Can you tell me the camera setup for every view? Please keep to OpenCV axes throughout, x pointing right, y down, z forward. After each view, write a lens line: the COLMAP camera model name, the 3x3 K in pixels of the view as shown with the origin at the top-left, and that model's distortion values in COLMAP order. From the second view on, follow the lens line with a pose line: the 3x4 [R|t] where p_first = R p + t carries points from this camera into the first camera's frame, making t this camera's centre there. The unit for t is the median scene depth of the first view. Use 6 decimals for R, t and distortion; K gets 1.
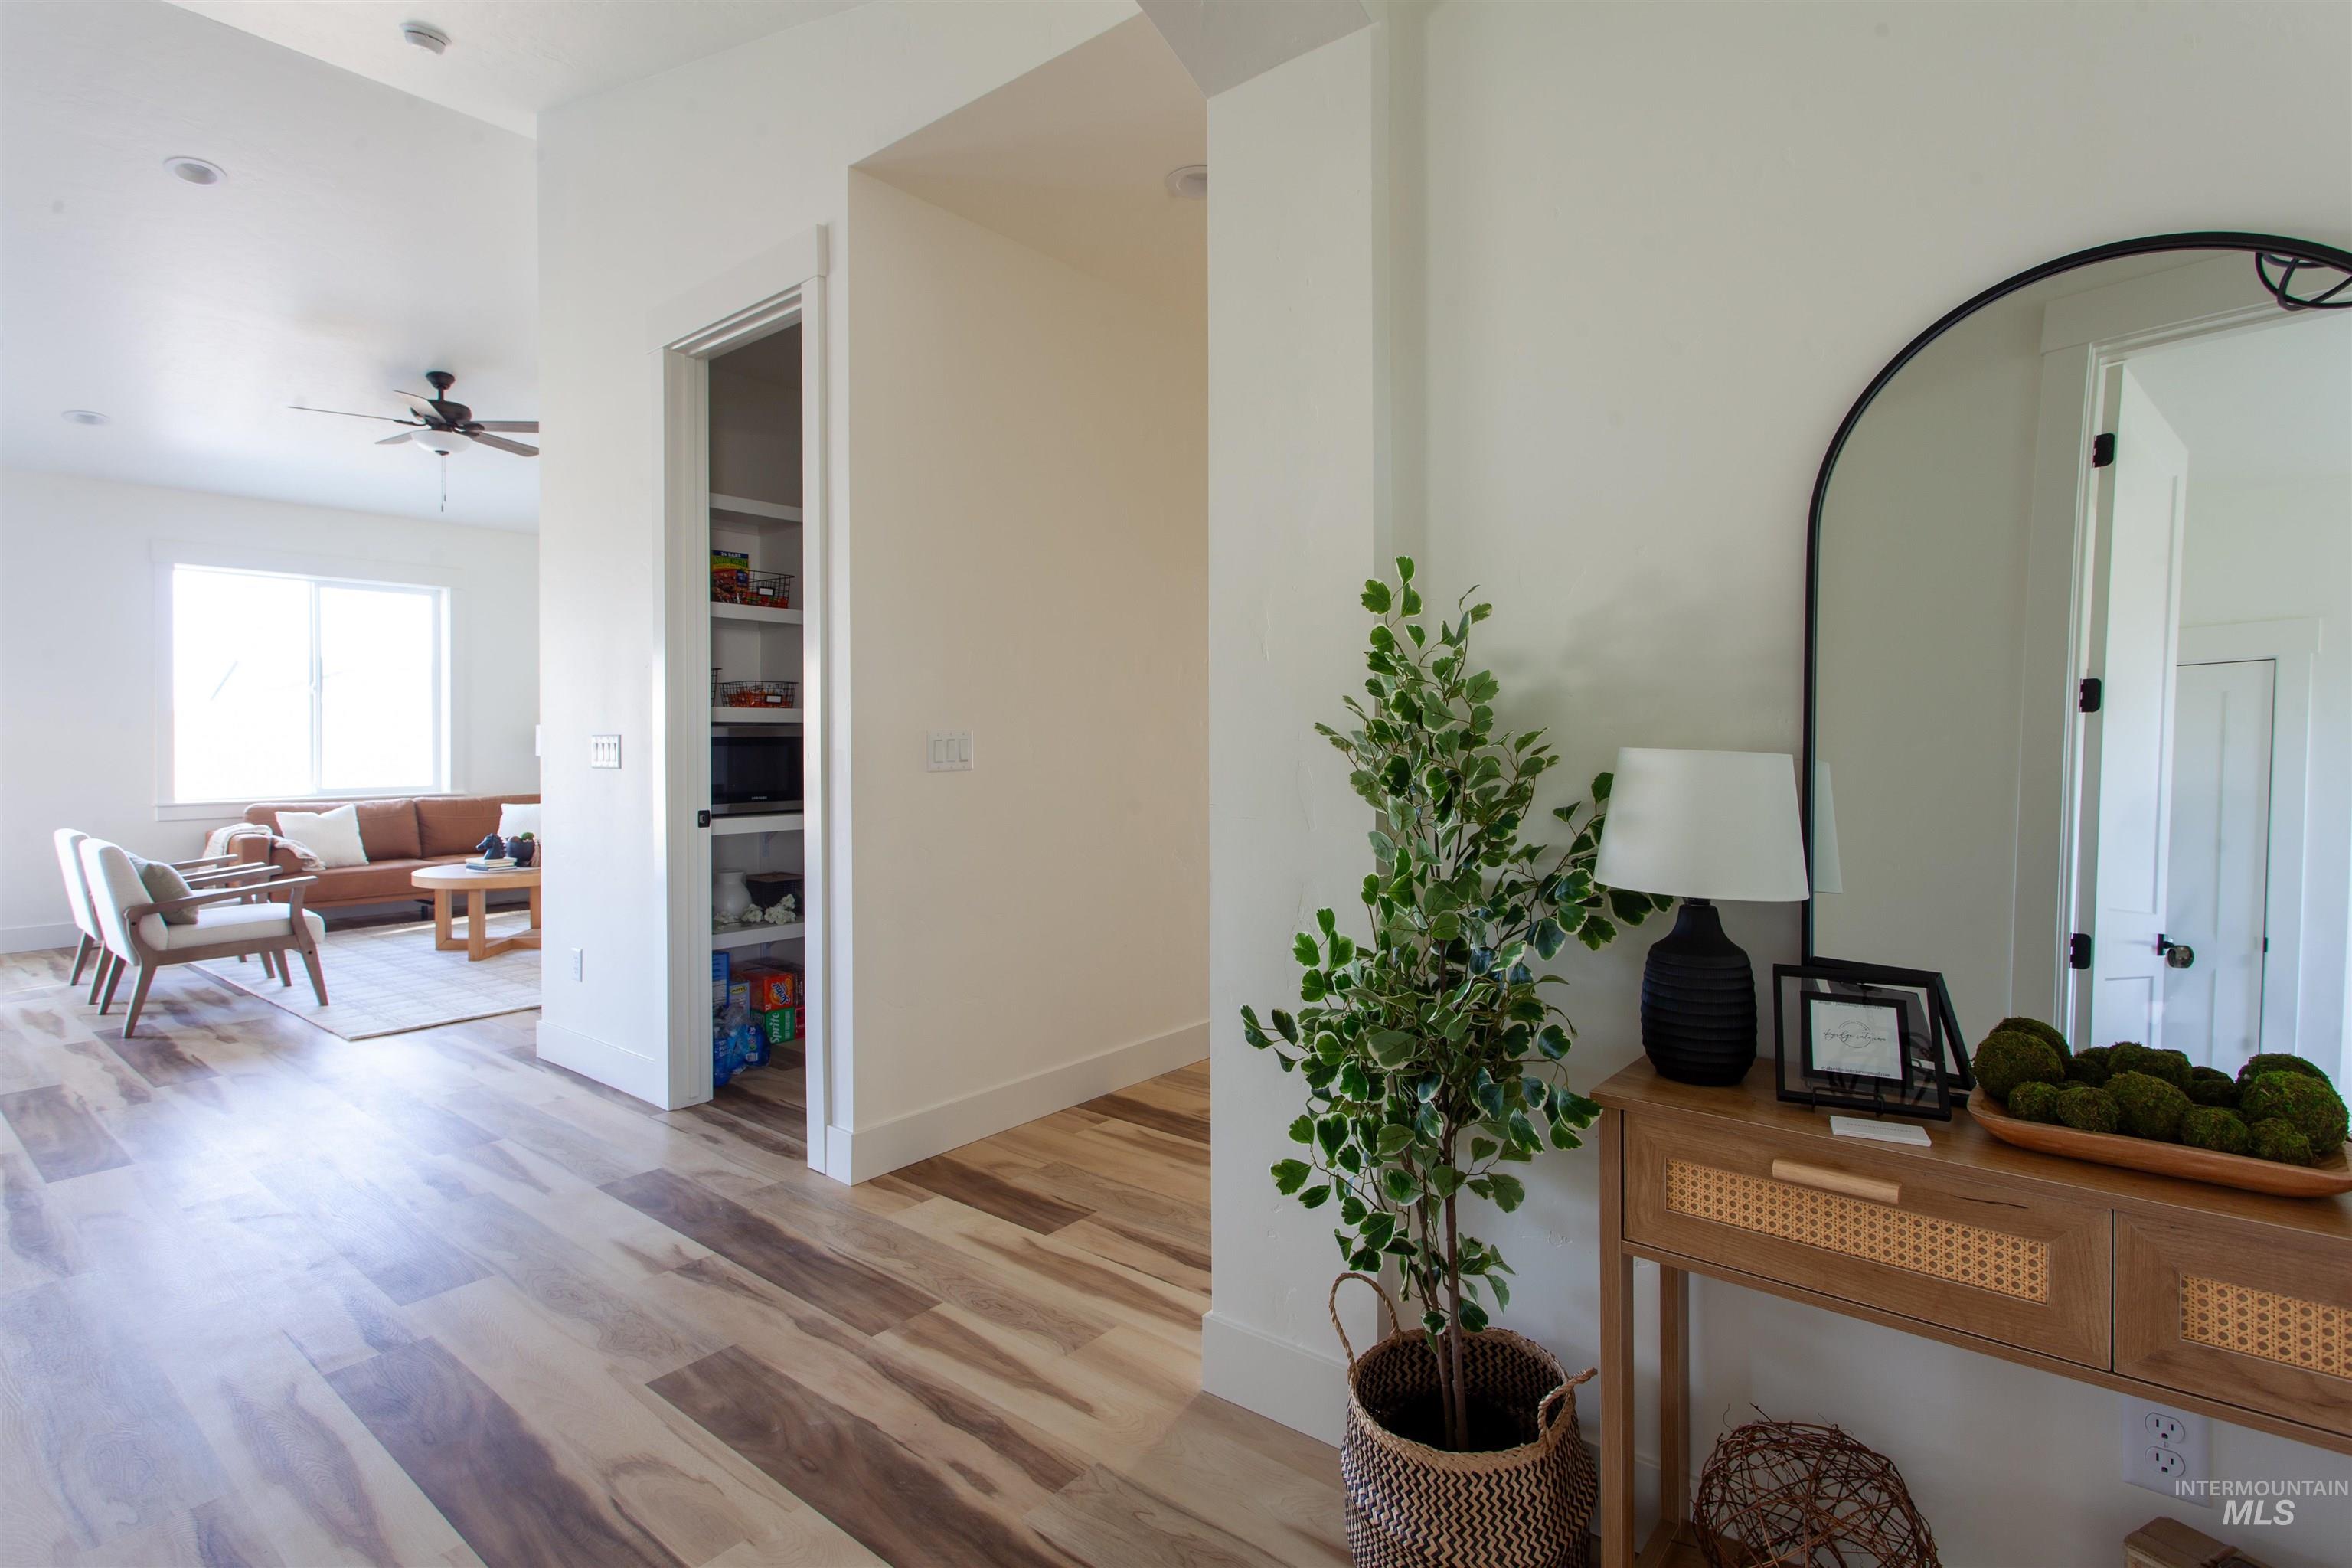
lens RADIAL K [[1130.7, 0, 1190.3], [0, 1130.7, 762.1], [0, 0, 1]] dist [0.004674, 0.000278]
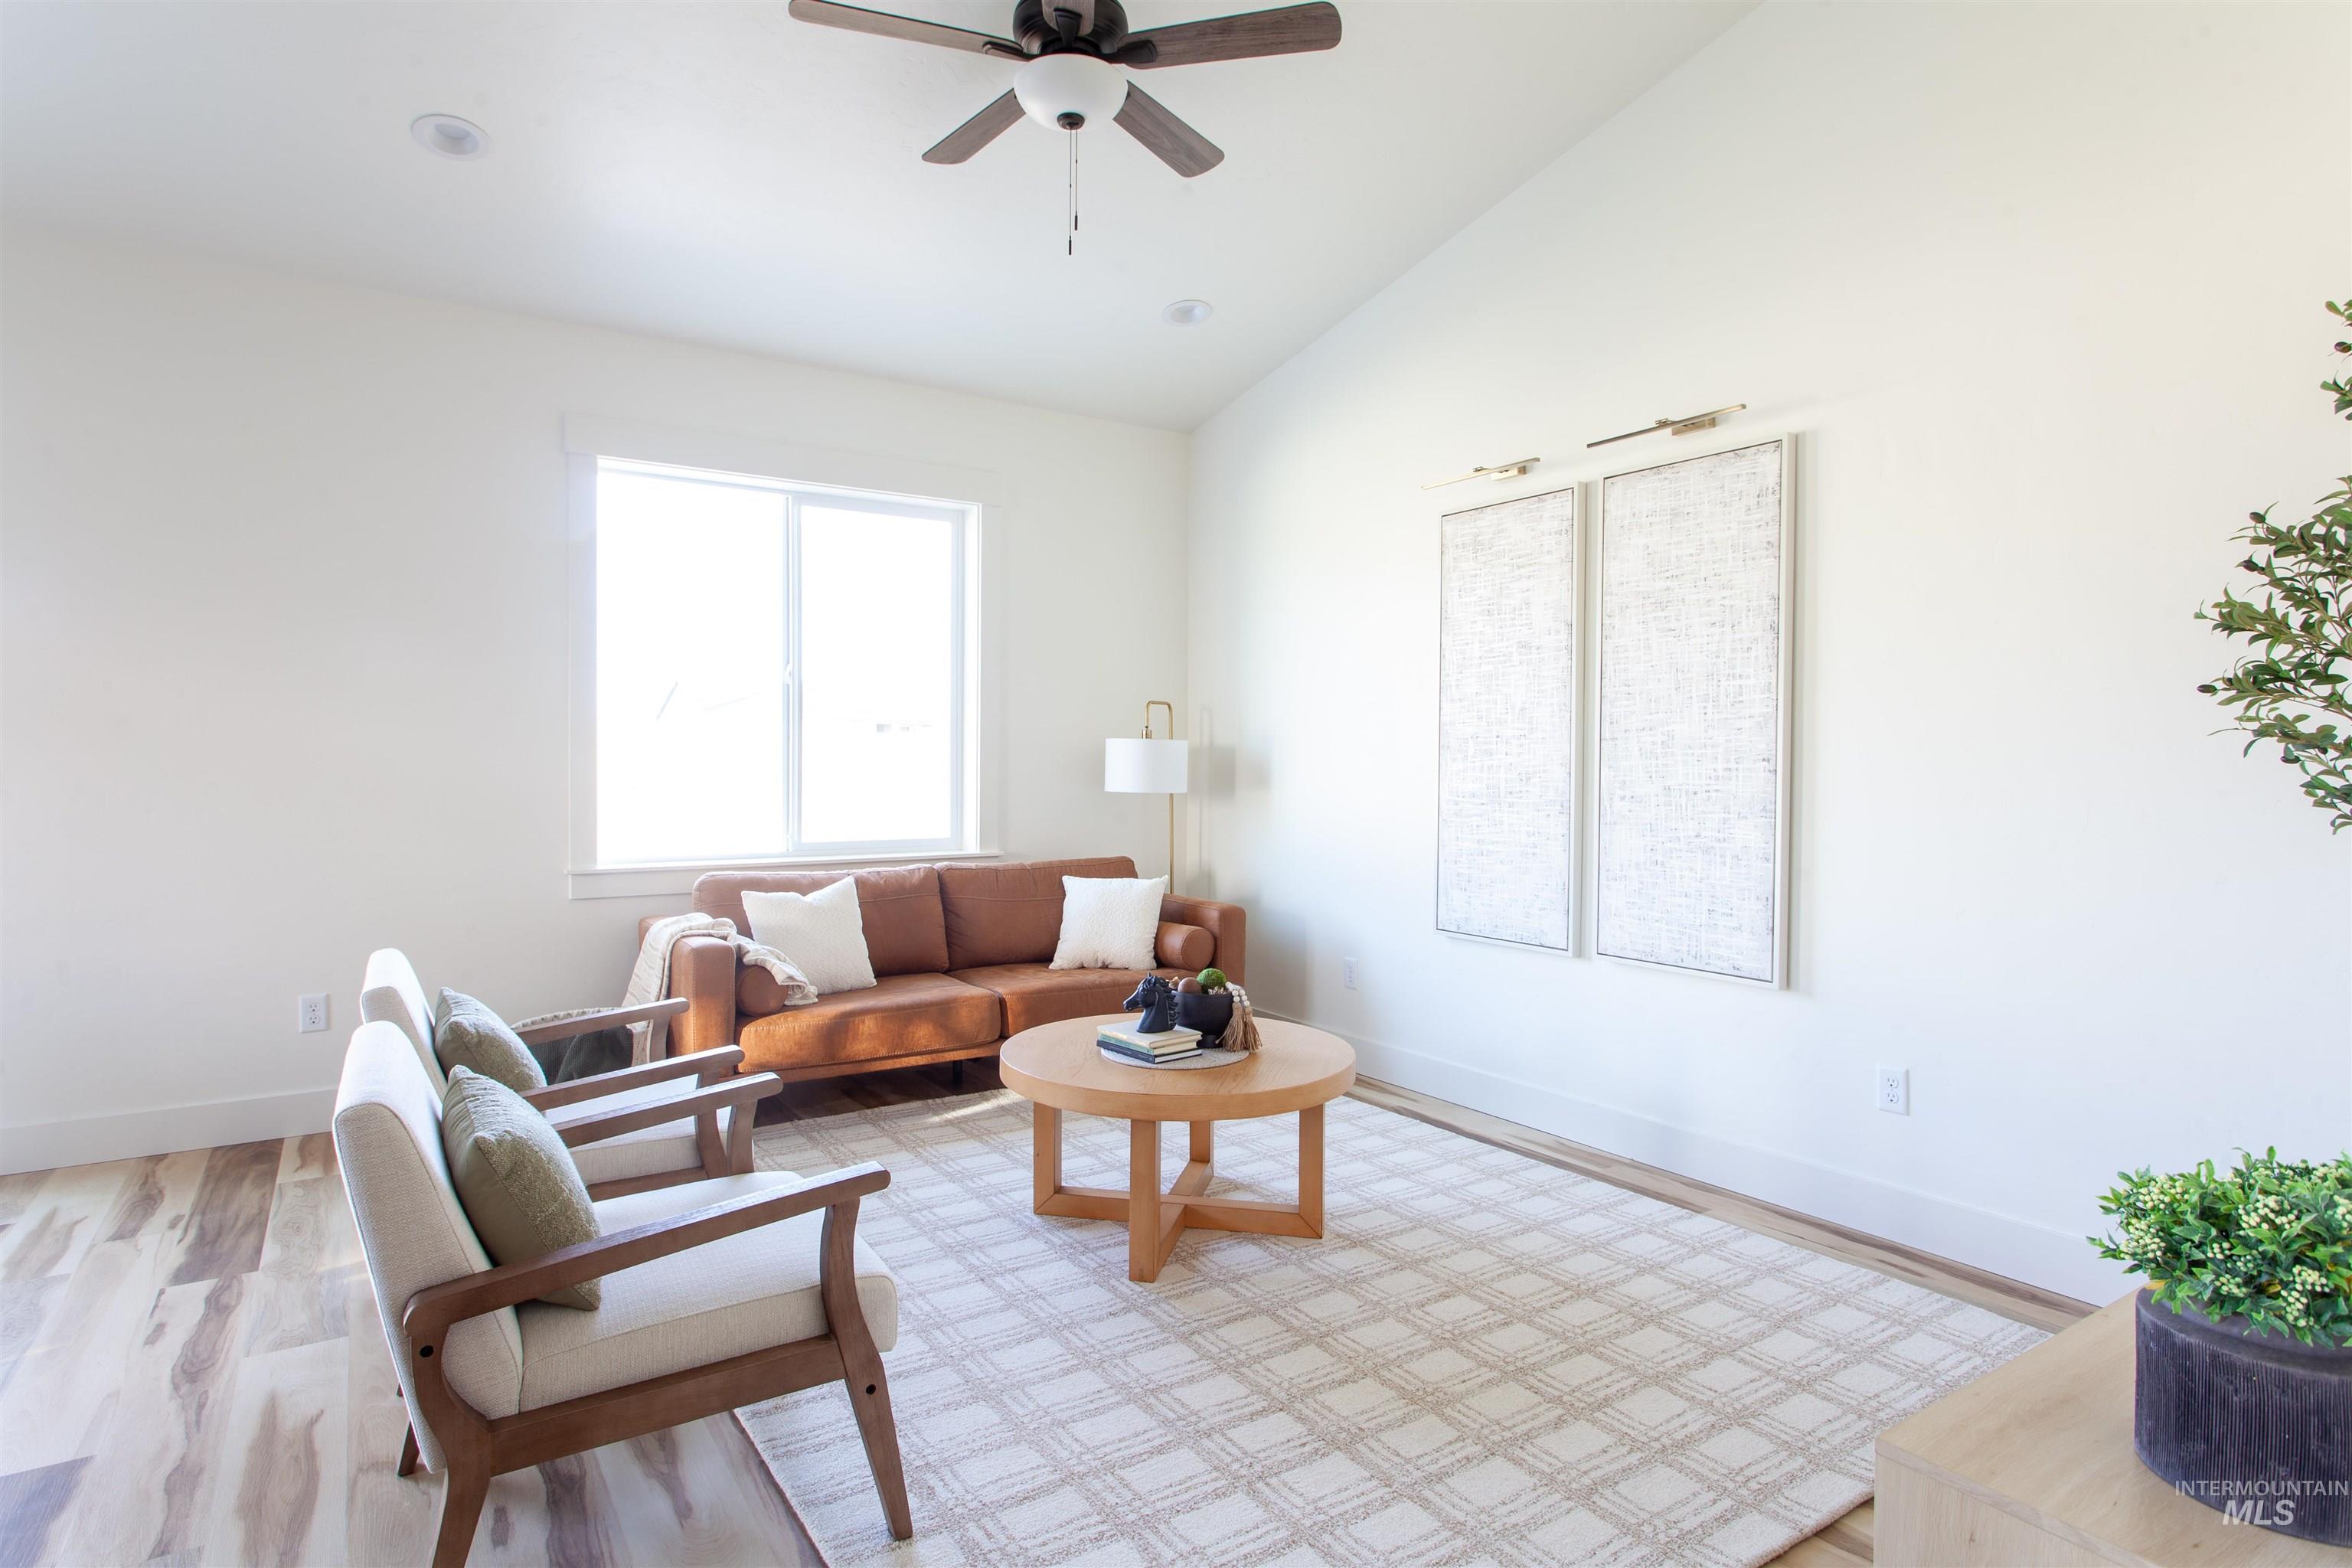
lens RADIAL K [[1261.0, 0, 1143.6], [0, 1261.0, 777.5], [0, 0, 1]] dist [-0.001357, 0.000190]
pose [[0.941176, 0.008564, -0.337807, -0.427986], [-0.010493, 0.999937, -0.003883, -0.011309], [0.337753, 0.007199, 0.941207, 0.502638]]
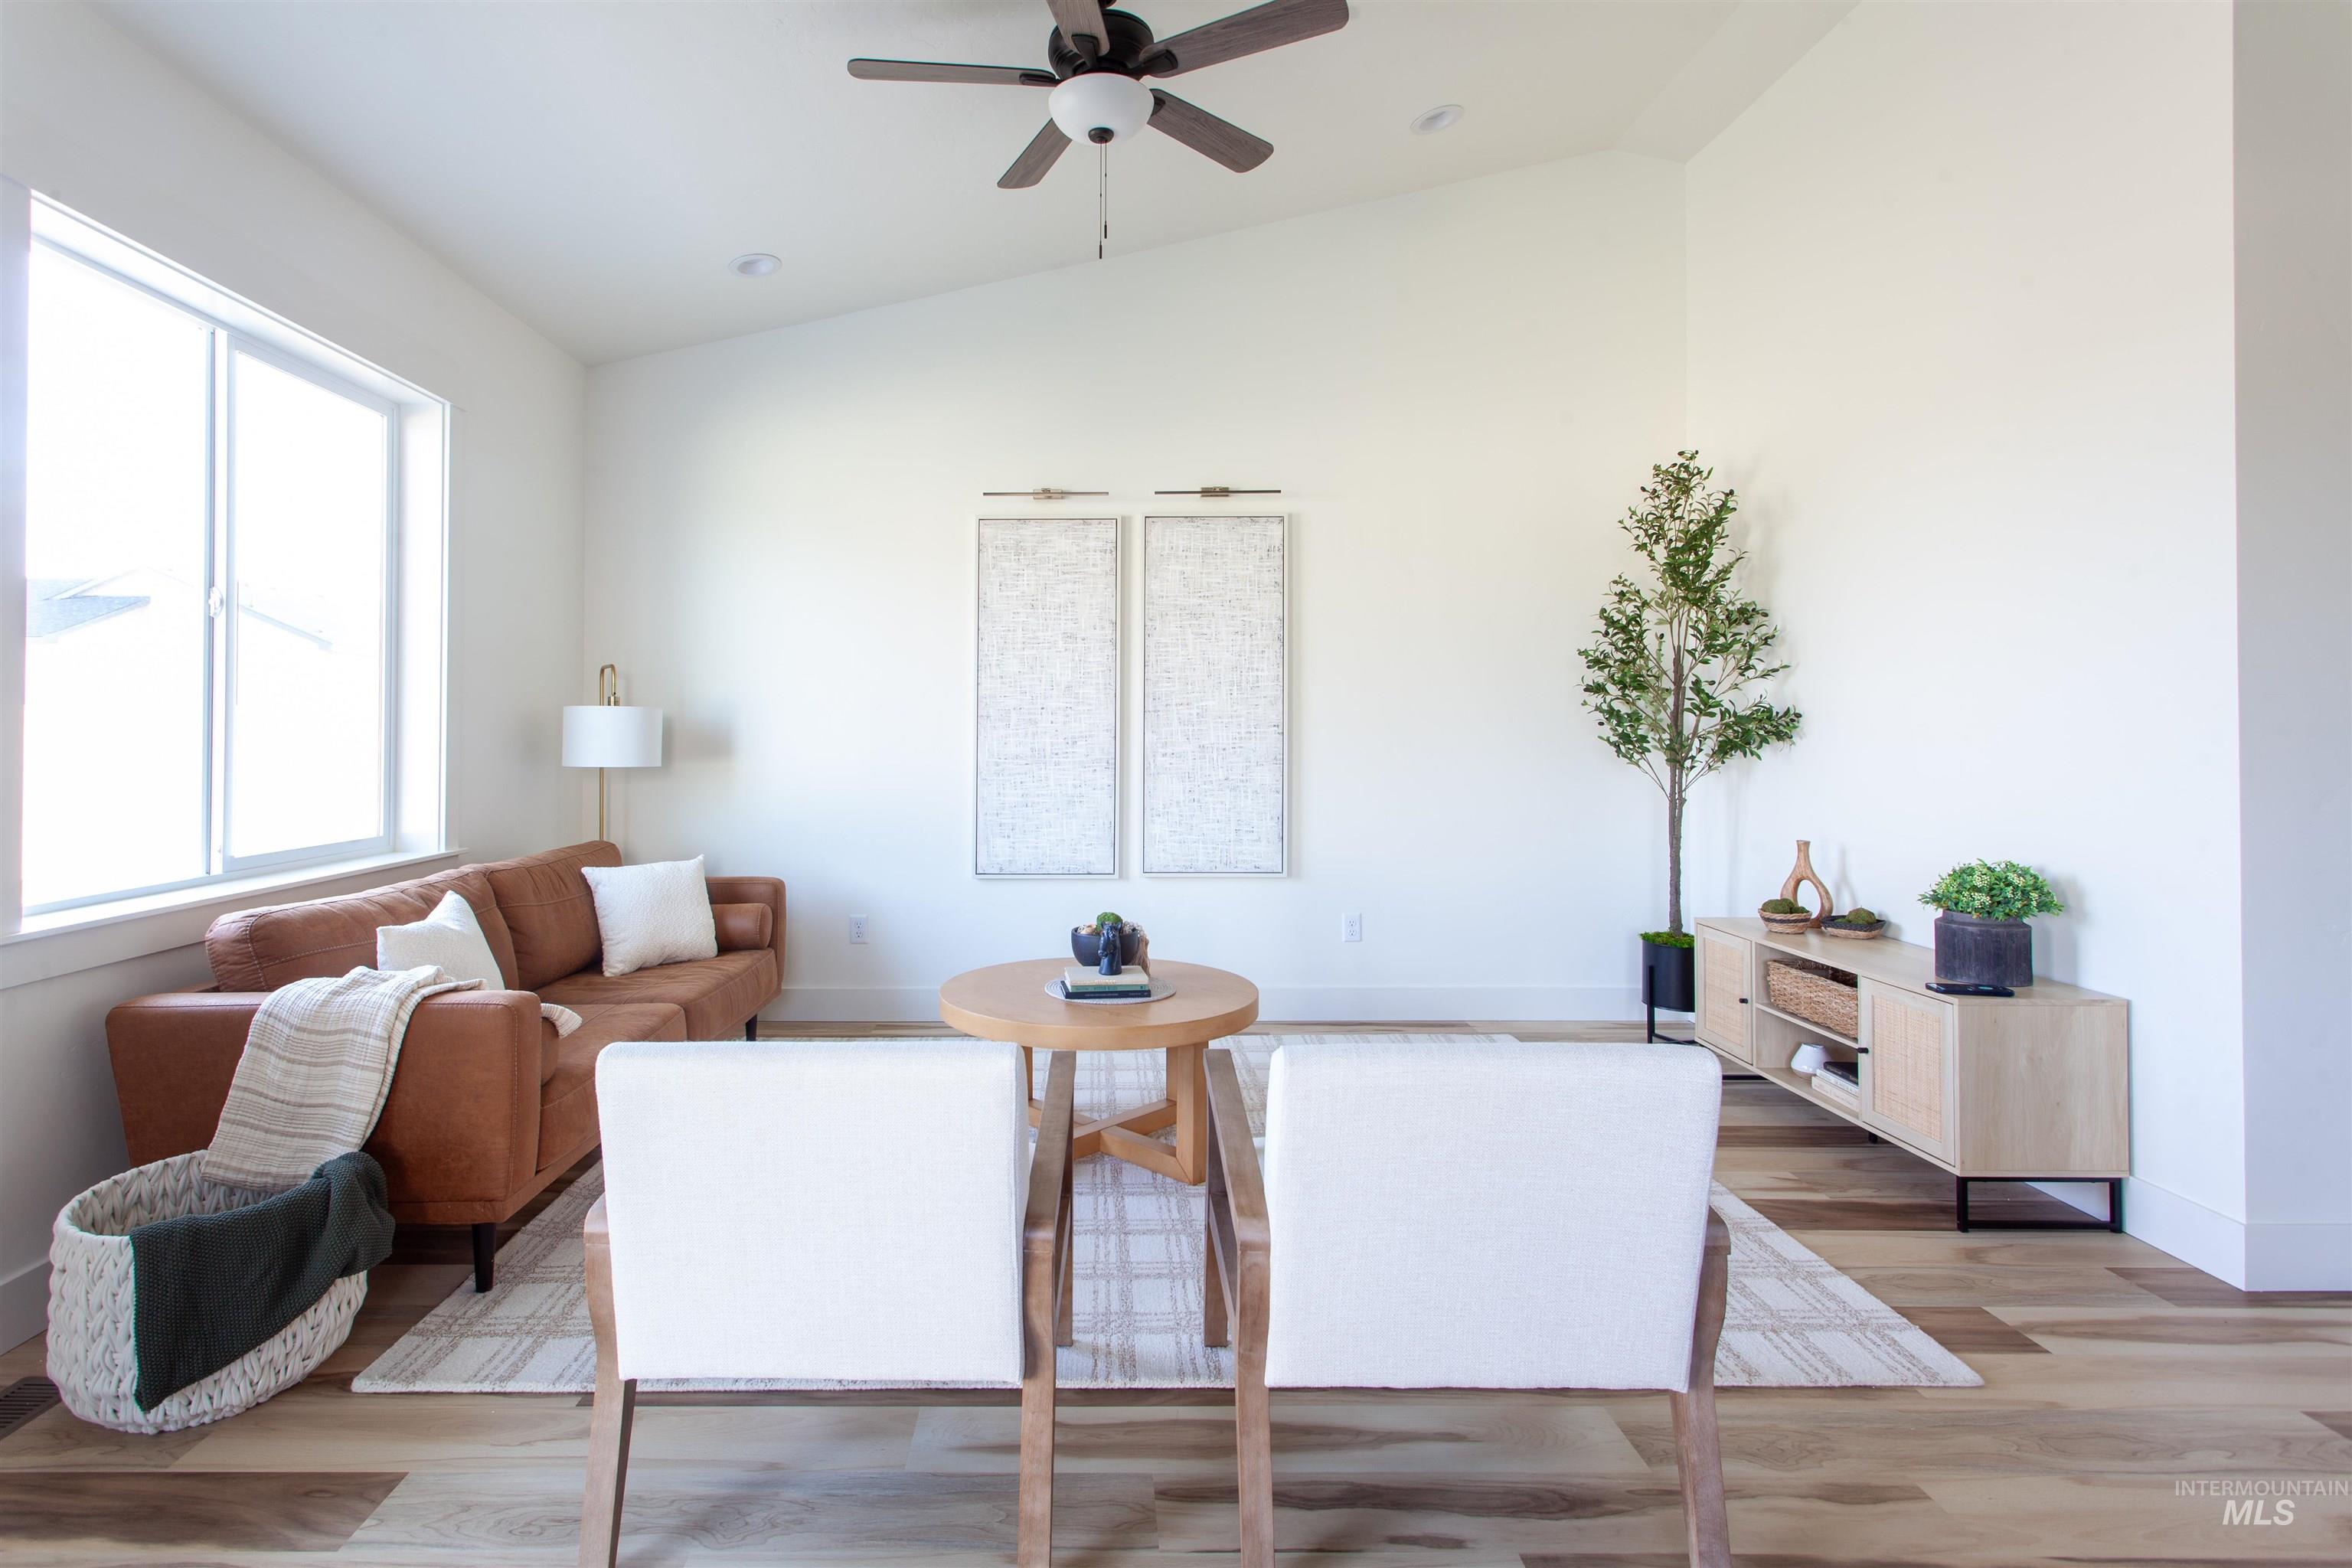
lens RADIAL K [[1171.1, 0, 1109.3], [0, 1171.1, 702.4], [0, 0, 1]] dist [0.004733, -0.000328]
pose [[0.793815, 0.012525, 0.608030, -0.881823], [0.015909, 0.999018, -0.041348, -0.009398], [-0.607951, 0.042496, 0.792836, 0.563159]]
